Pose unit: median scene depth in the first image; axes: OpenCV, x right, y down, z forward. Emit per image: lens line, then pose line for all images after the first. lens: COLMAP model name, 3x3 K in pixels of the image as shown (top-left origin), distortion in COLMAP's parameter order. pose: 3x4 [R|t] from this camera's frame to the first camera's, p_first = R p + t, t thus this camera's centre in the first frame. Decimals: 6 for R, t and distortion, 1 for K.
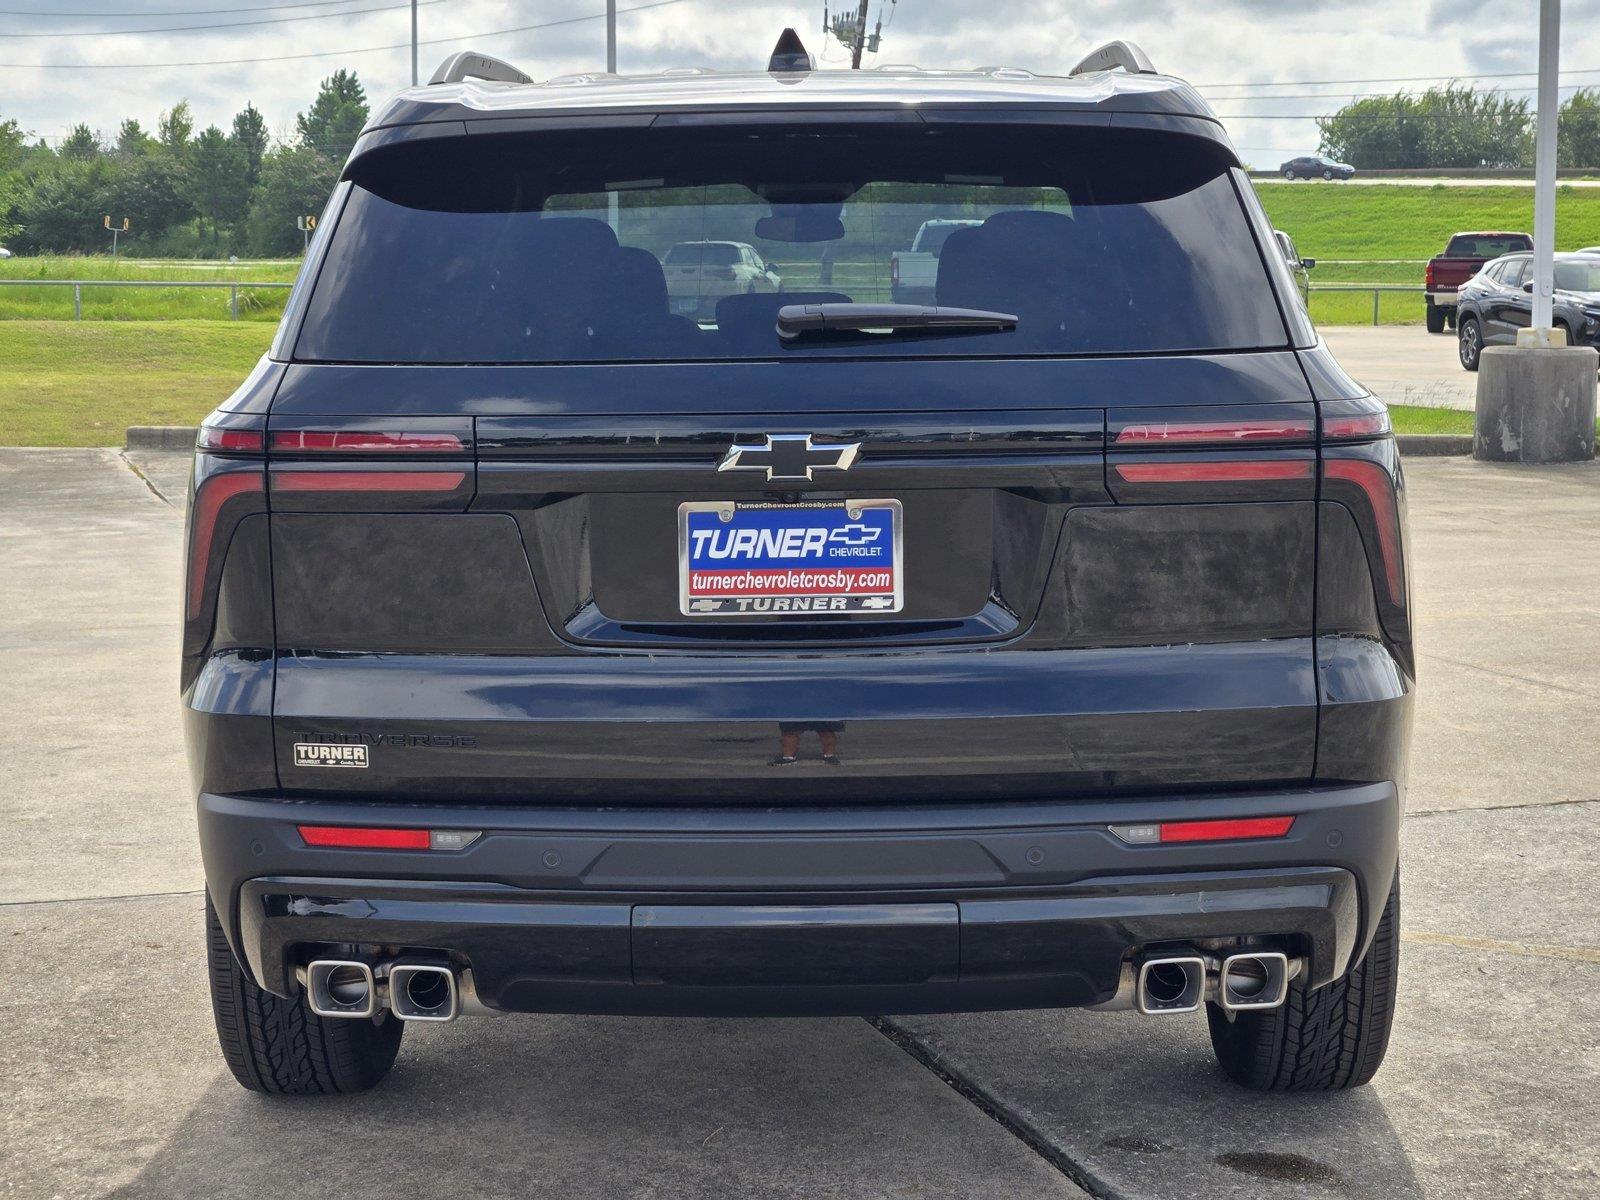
lens RADIAL K [[3022.8, 0, 849.8], [0, 3022.8, 600.7], [0, 0, 1]] dist [-0.057331, 0.412367]
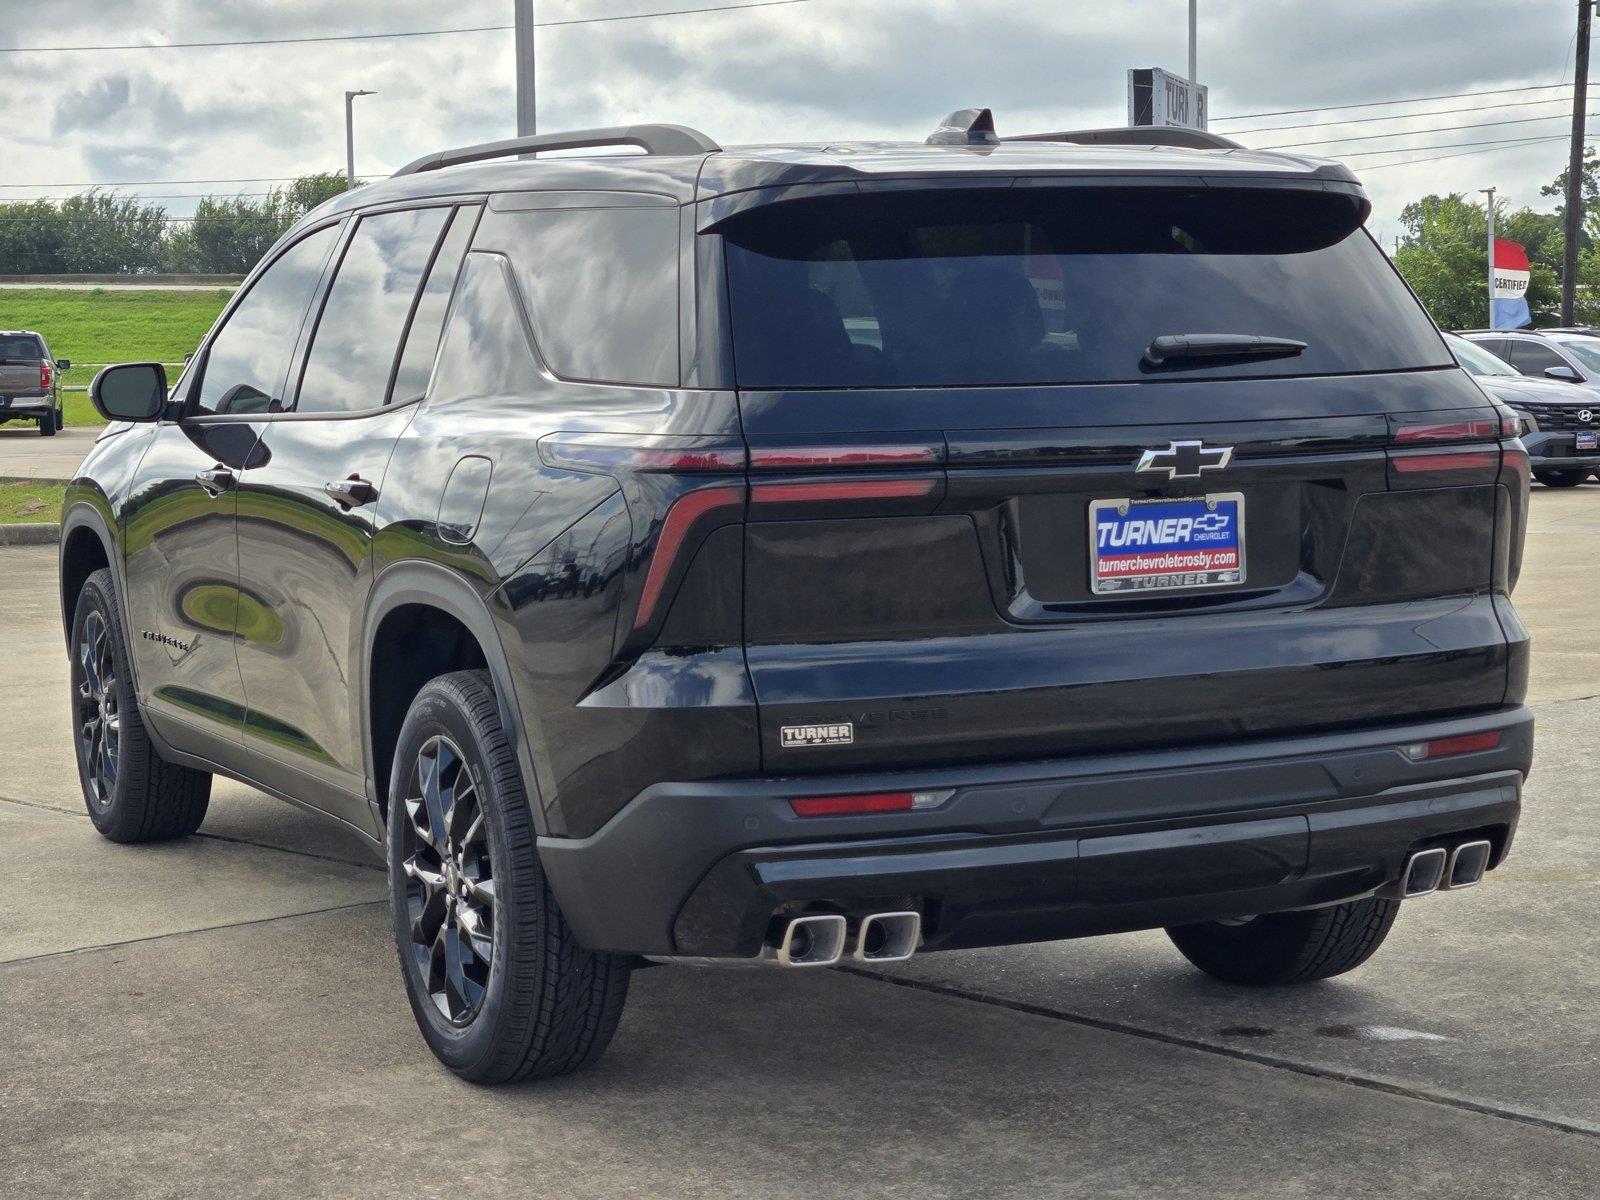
lens RADIAL K [[3031.2, 0, 955.7], [0, 3031.2, 621.4], [0, 0, 1]] dist [0.155834, -1.566497]
pose [[0.857426, -0.050038, 0.512169, -0.720301], [0.065878, 0.997746, -0.012809, 0.027280], [-0.510374, 0.044723, 0.858789, -0.004951]]
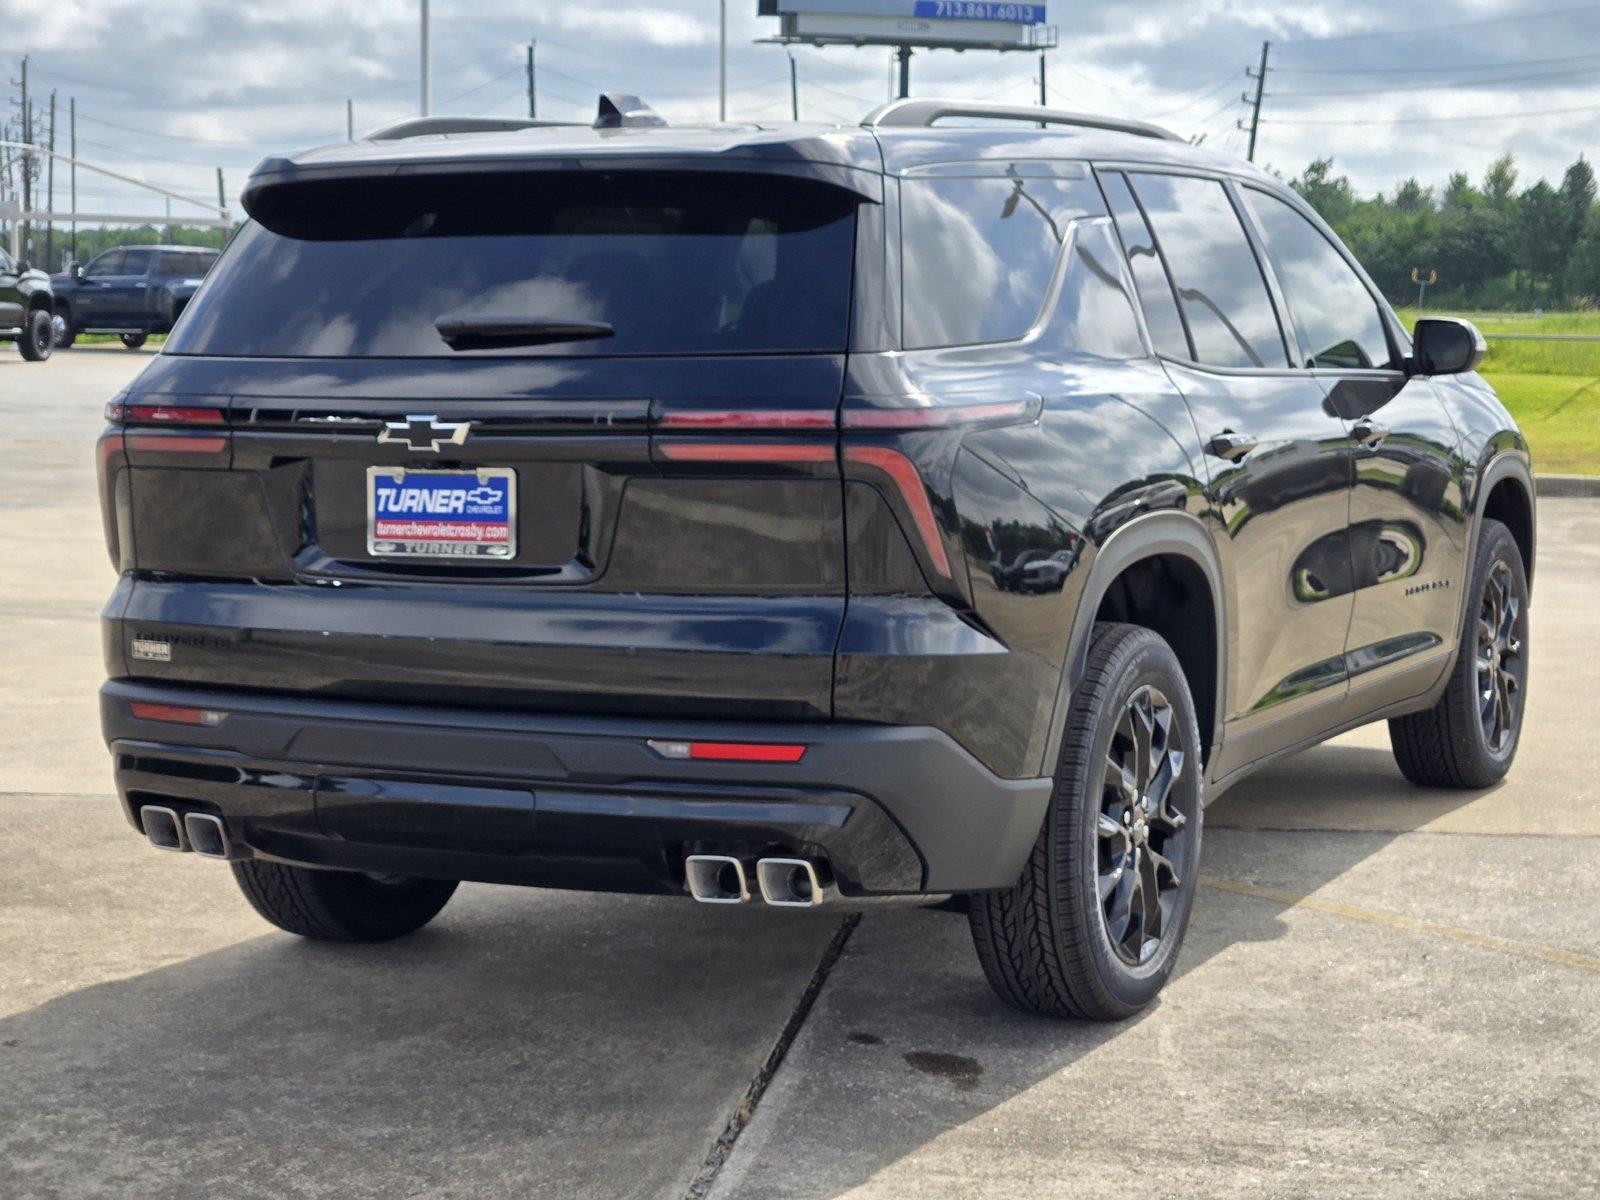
lens RADIAL K [[3022.8, 0, 849.8], [0, 3022.8, 600.7], [0, 0, 1]] dist [-0.057331, 0.412367]
pose [[0.908477, 0.046599, -0.415328, 0.666902], [-0.053843, 0.998533, -0.005740, 0.020857], [0.414451, 0.027577, 0.909654, -0.085332]]
